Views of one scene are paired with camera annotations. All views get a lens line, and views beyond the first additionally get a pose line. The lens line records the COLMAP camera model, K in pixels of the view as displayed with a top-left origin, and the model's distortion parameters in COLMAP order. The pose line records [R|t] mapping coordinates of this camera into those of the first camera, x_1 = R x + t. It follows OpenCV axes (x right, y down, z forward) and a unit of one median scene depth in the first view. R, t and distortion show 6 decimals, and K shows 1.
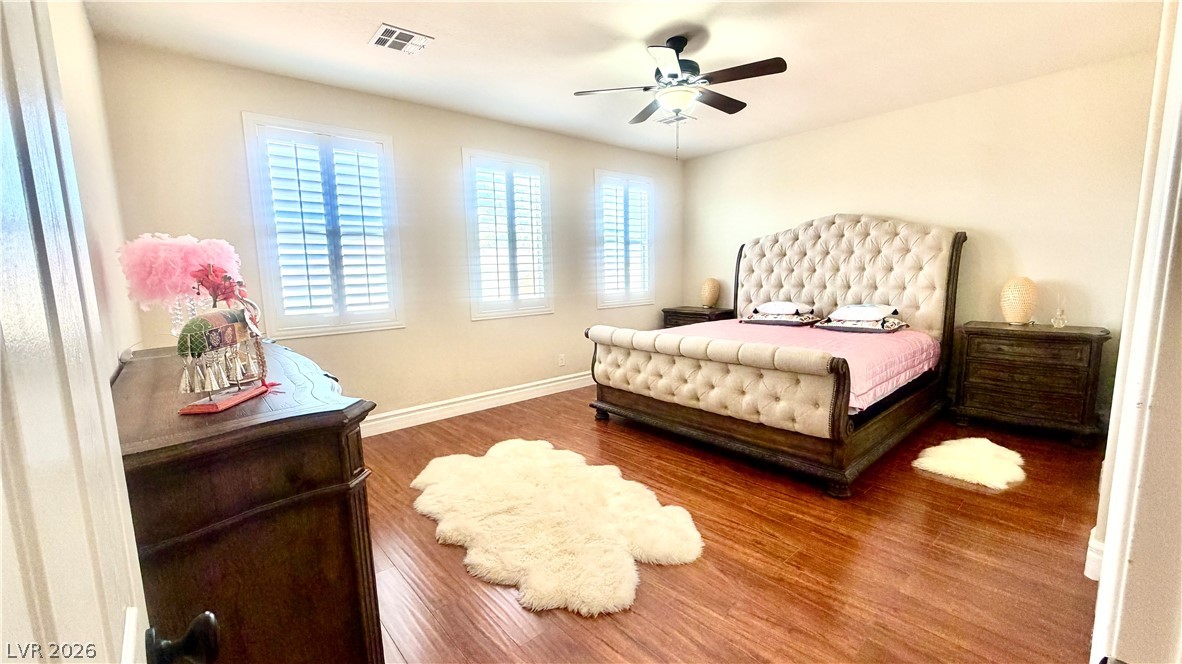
lens RADIAL K [[470.7, 0, 588.4], [0, 470.7, 334.2], [0, 0, 1]] dist [0.000488, -0.000381]
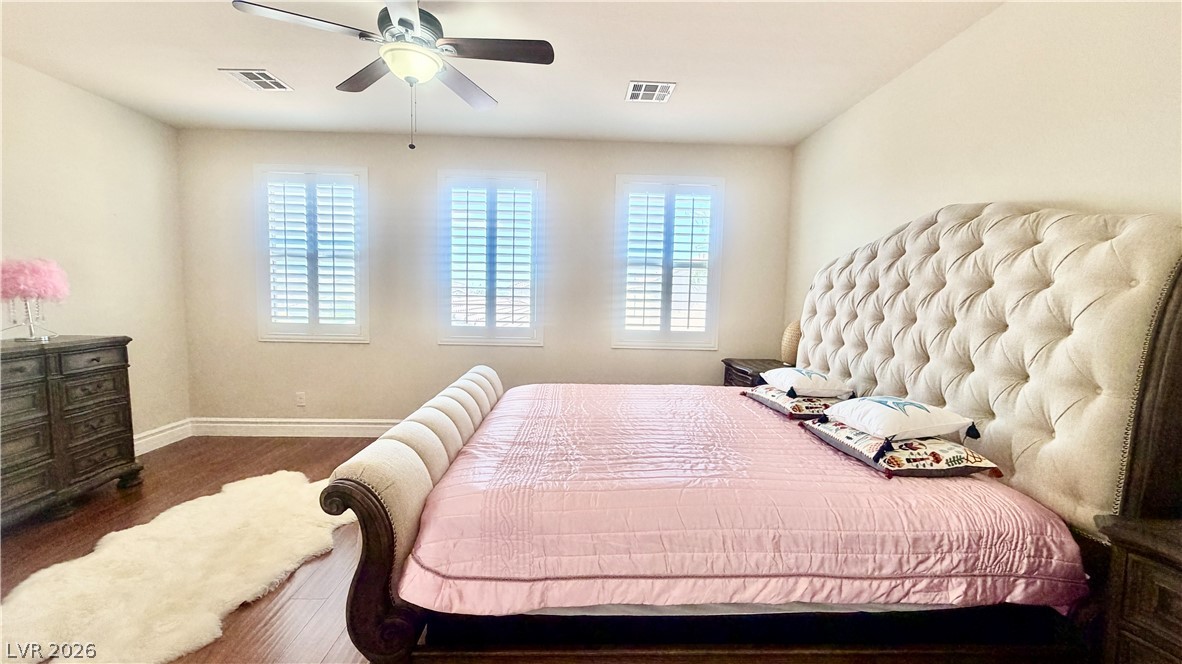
lens RADIAL K [[470.7, 0, 588.4], [0, 470.7, 334.2], [0, 0, 1]] dist [0.000488, -0.000381]
pose [[0.770242, 0.091611, -0.631138, 0.722617], [-0.125783, 0.992012, -0.009514, -0.094675], [0.625225, 0.086715, 0.775612, 0.523498]]
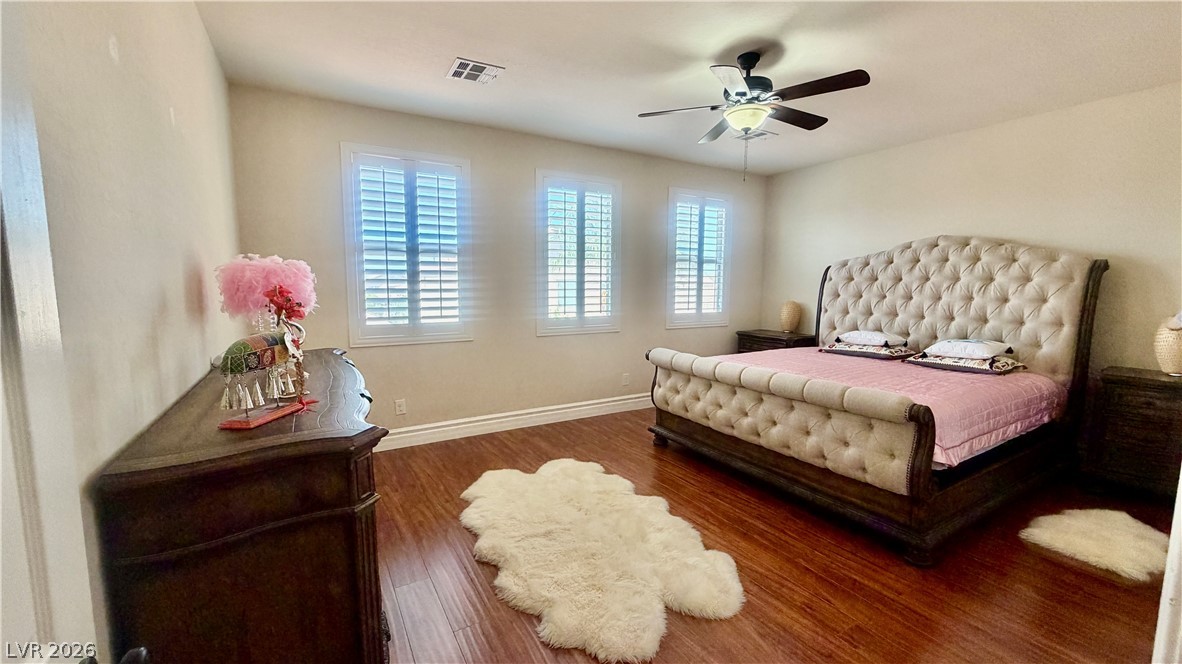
lens RADIAL K [[470.7, 0, 588.4], [0, 470.7, 334.2], [0, 0, 1]] dist [0.000488, -0.000381]
pose [[0.983123, 0.046819, -0.176853, 0.050853], [-0.051215, 0.998480, -0.020376, -0.021709], [0.175630, 0.029090, 0.984026, 0.017835]]
